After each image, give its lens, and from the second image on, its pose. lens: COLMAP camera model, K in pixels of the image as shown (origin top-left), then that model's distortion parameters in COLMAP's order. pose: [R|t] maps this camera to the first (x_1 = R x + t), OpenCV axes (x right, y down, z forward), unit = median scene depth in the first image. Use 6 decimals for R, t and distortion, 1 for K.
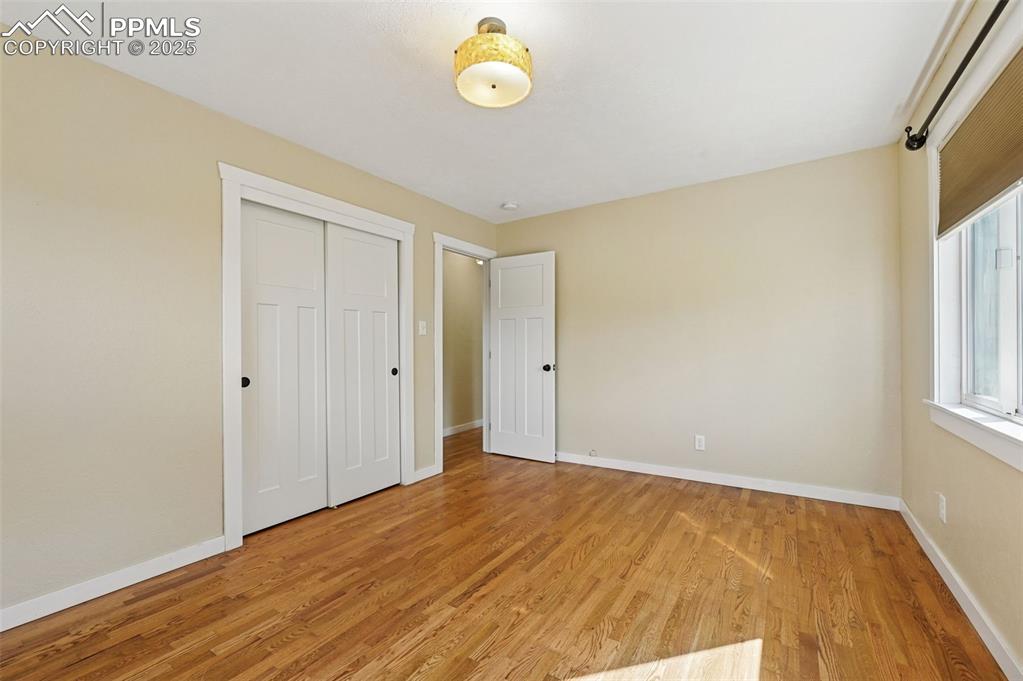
lens RADIAL K [[407.8, 0, 510.8], [0, 407.8, 342.9], [0, 0, 1]] dist [-0.017301, -0.000108]
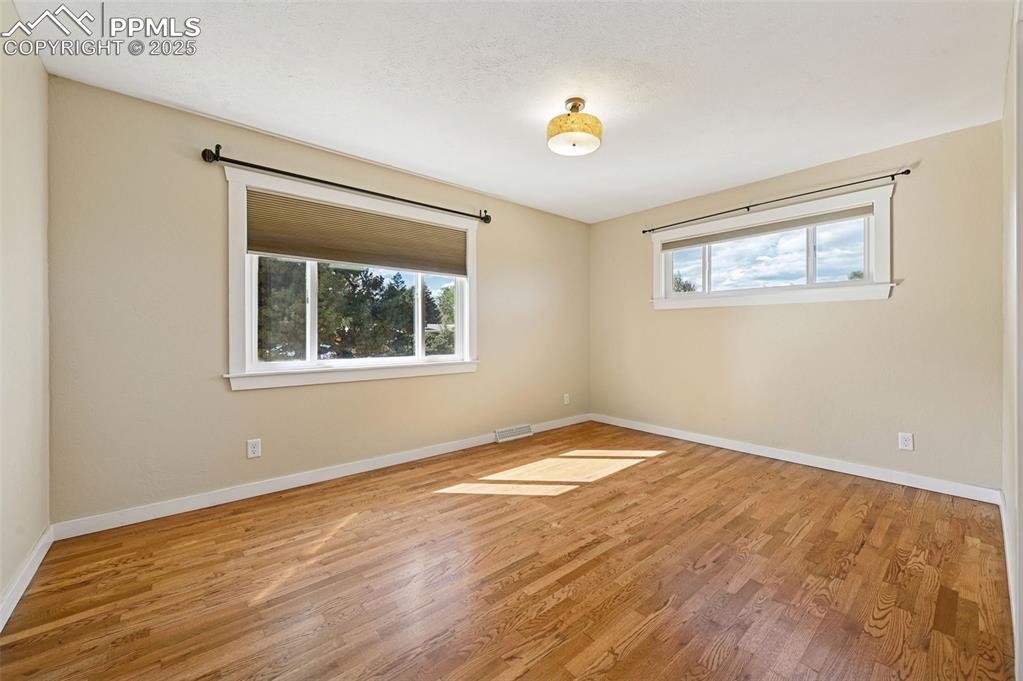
lens RADIAL K [[407.8, 0, 514.1], [0, 407.8, 337.3], [0, 0, 1]] dist [-0.017301, -0.000108]
pose [[-0.962687, 0.006060, 0.270550, -0.171653], [0.007601, 0.999960, 0.004651, 0.017509], [-0.270511, 0.006534, -0.962695, 1.897237]]
